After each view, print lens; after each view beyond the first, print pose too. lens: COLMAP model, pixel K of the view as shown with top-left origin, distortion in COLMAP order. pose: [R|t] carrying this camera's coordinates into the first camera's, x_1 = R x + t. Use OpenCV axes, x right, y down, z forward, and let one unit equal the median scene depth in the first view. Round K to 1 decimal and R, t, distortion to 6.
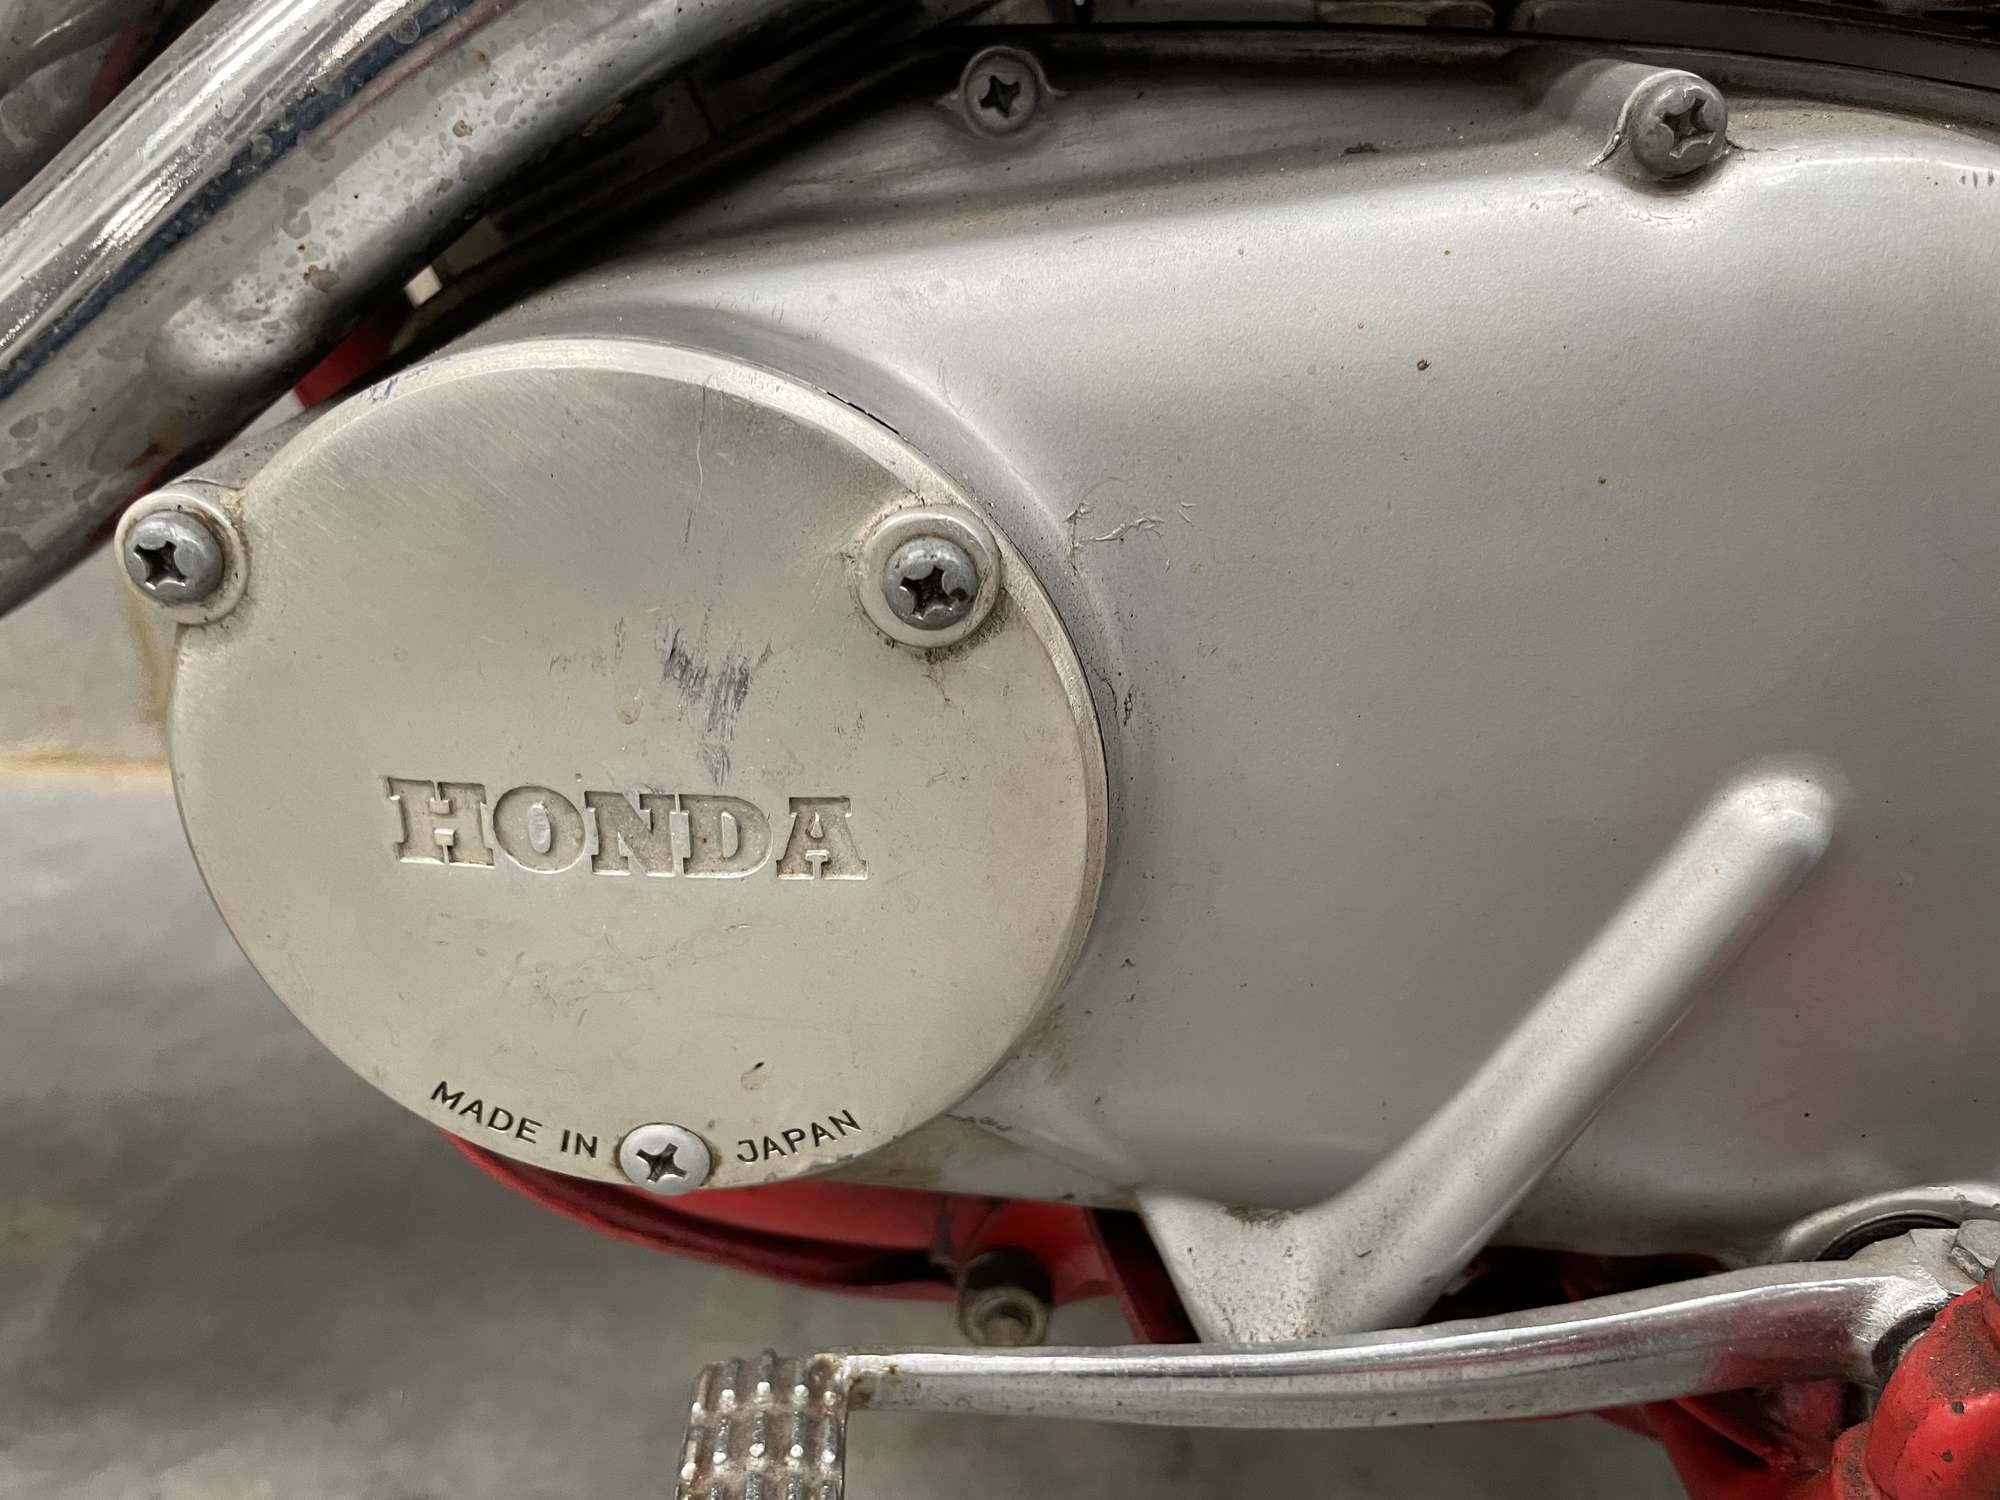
lens RADIAL K [[1547.5, 0, 1016.6], [0, 1547.5, 755.5], [0, 0, 1]] dist [0.076703, -0.120333]
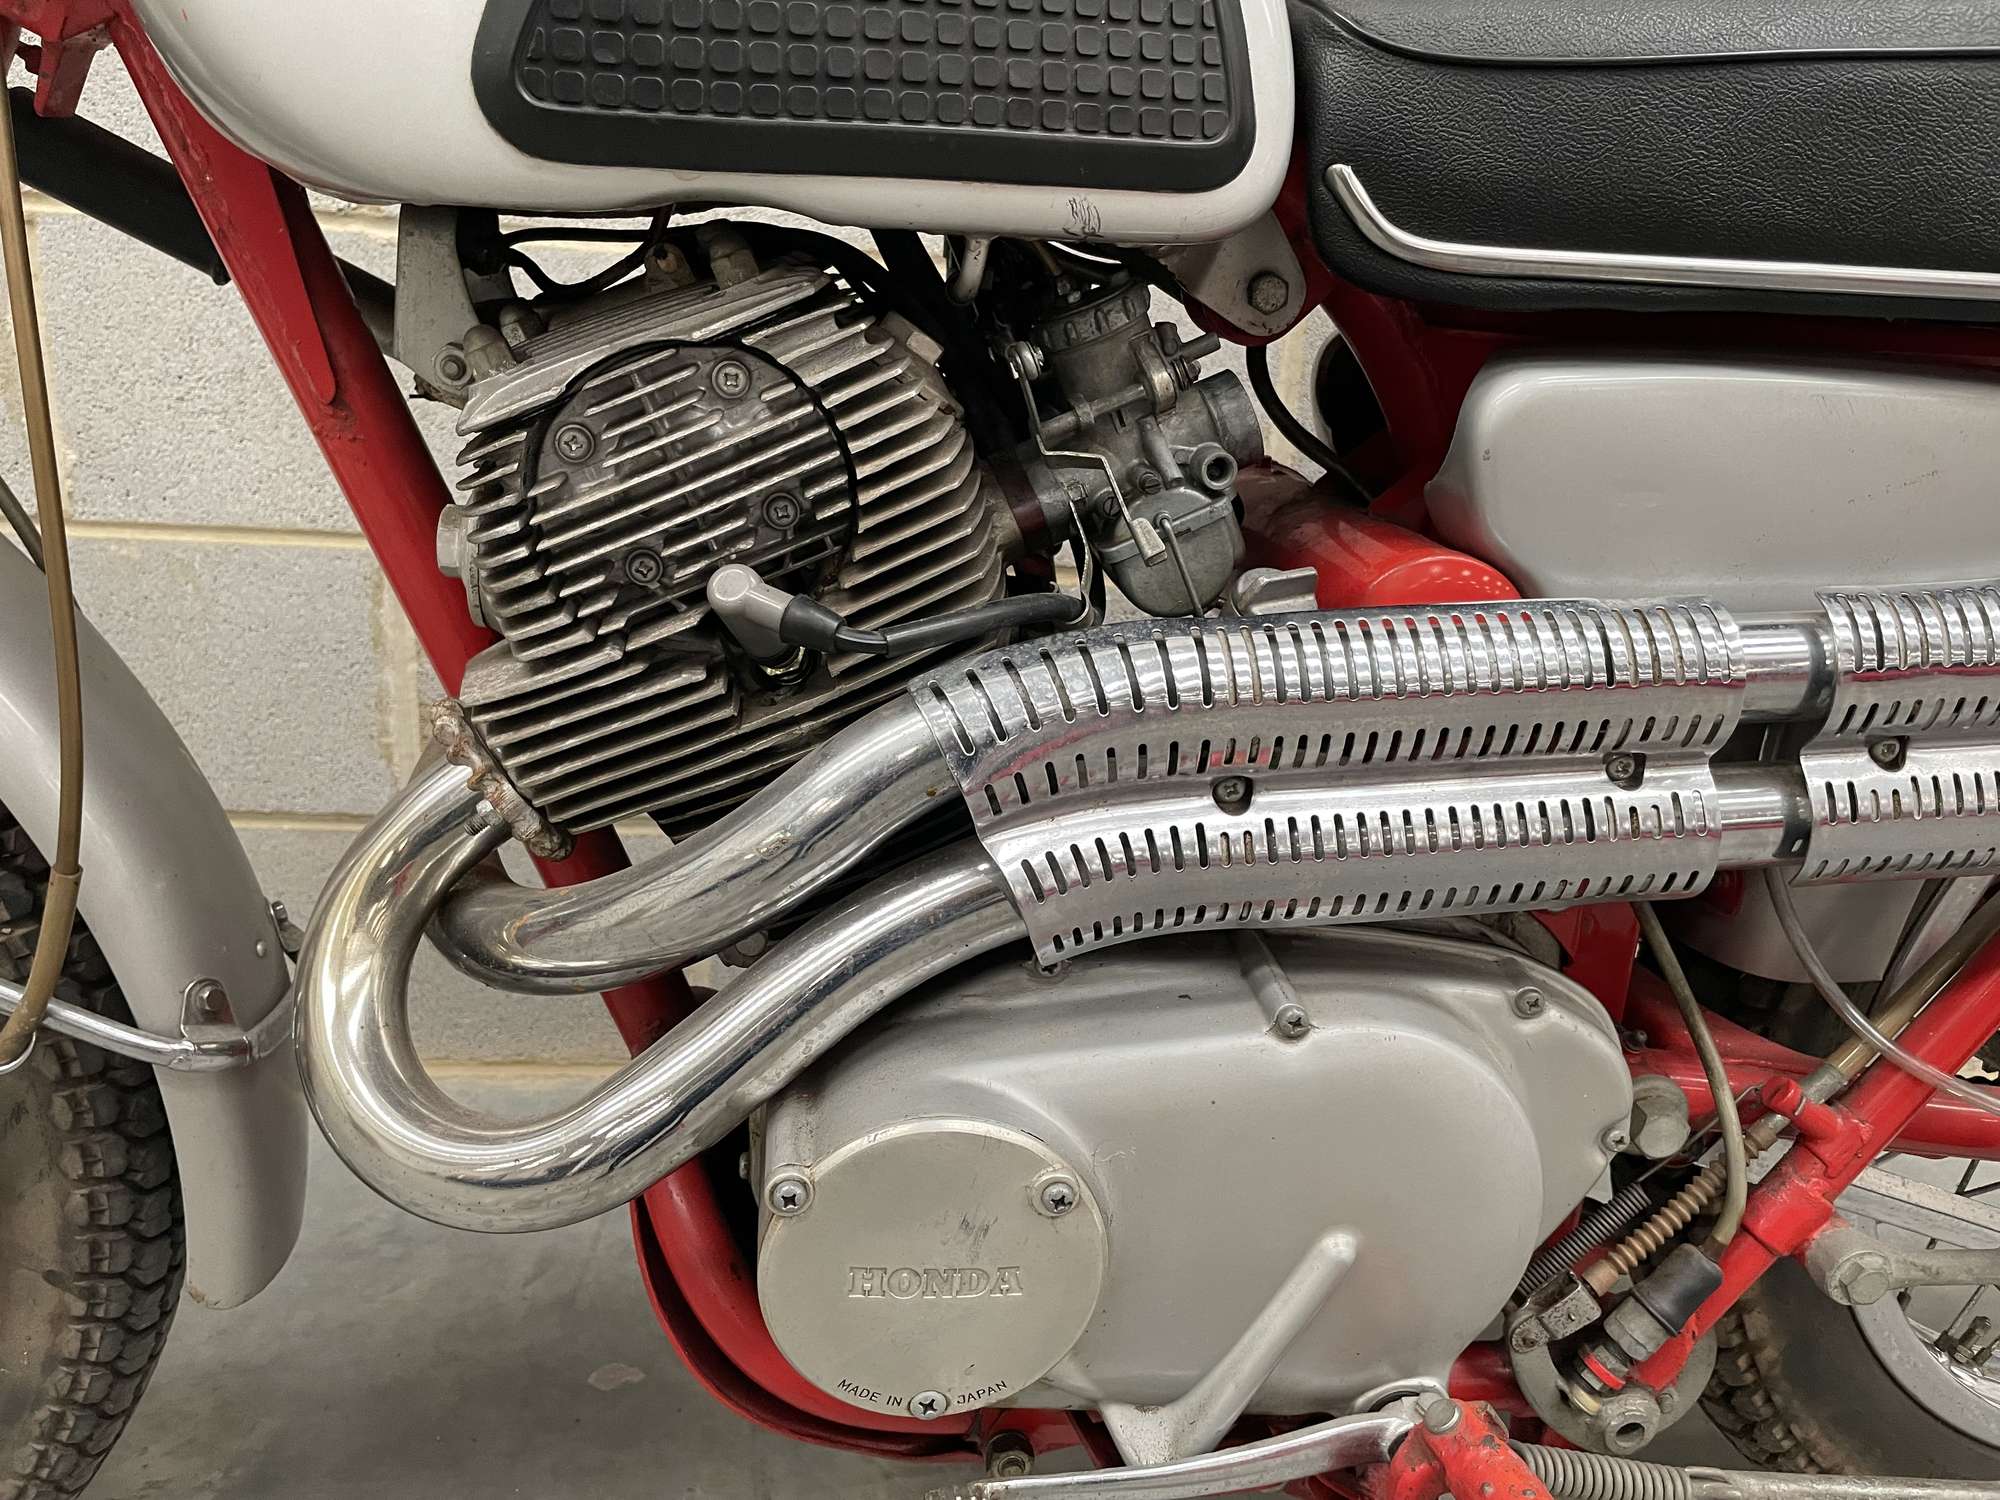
lens RADIAL K [[1547.5, 0, 998.5], [0, 1547.5, 739.7], [0, 0, 1]] dist [0.076703, -0.120333]
pose [[0.984792, 0.003794, 0.173697, -0.536963], [0.013187, 0.995245, -0.096506, -0.544834], [-0.173238, 0.097329, 0.980059, -1.539719]]
